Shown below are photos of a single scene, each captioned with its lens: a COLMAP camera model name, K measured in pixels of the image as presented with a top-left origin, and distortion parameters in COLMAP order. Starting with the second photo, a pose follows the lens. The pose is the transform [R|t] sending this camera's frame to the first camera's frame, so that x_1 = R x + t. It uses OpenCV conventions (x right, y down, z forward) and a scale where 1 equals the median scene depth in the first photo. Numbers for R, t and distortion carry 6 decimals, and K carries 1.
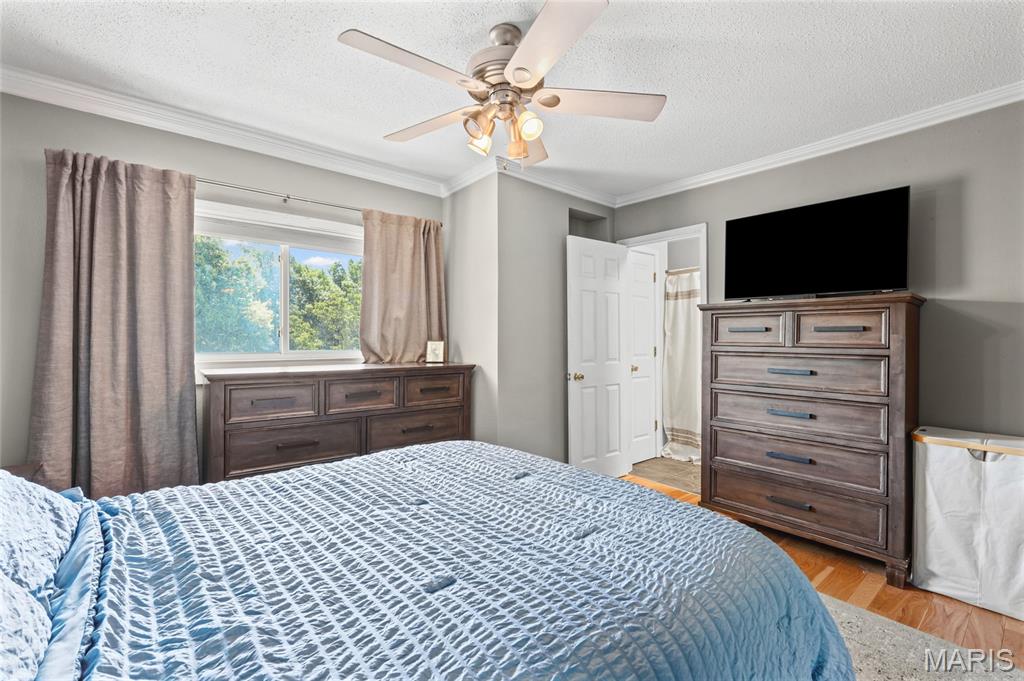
lens RADIAL K [[453.3, 0, 510.7], [0, 453.3, 339.0], [0, 0, 1]] dist [0.005954, 0.000256]
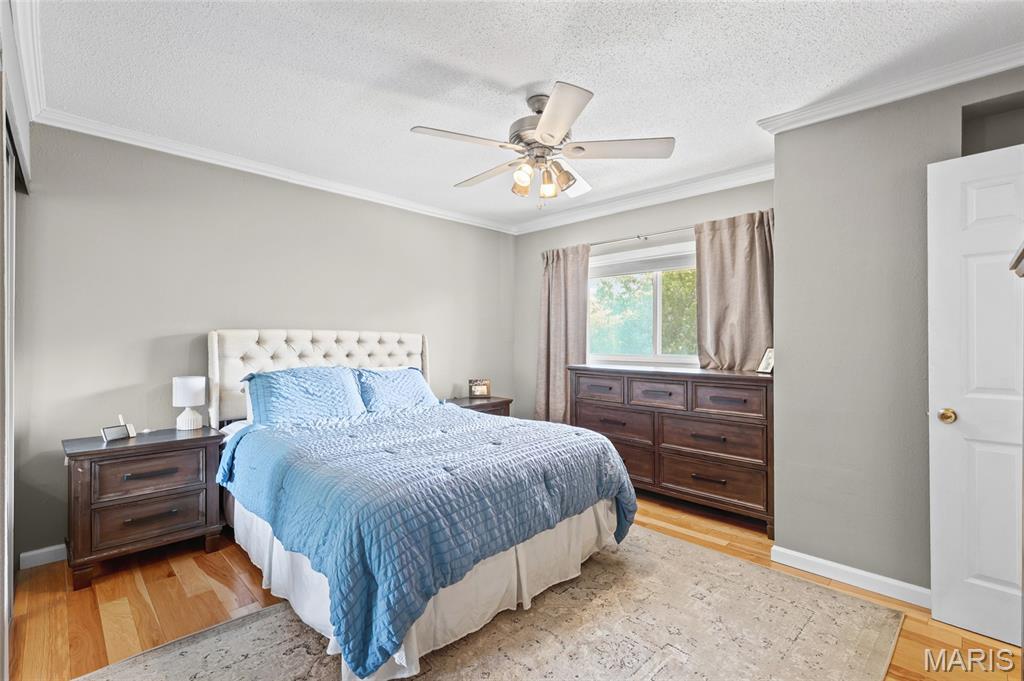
lens RADIAL K [[453.3, 0, 511.1], [0, 453.3, 341.9], [0, 0, 1]] dist [0.005954, 0.000256]
pose [[0.085193, -0.005482, -0.996349, 0.701236], [-0.008274, 0.999946, -0.006210, 0.002388], [0.996330, 0.008773, 0.085143, 0.468389]]
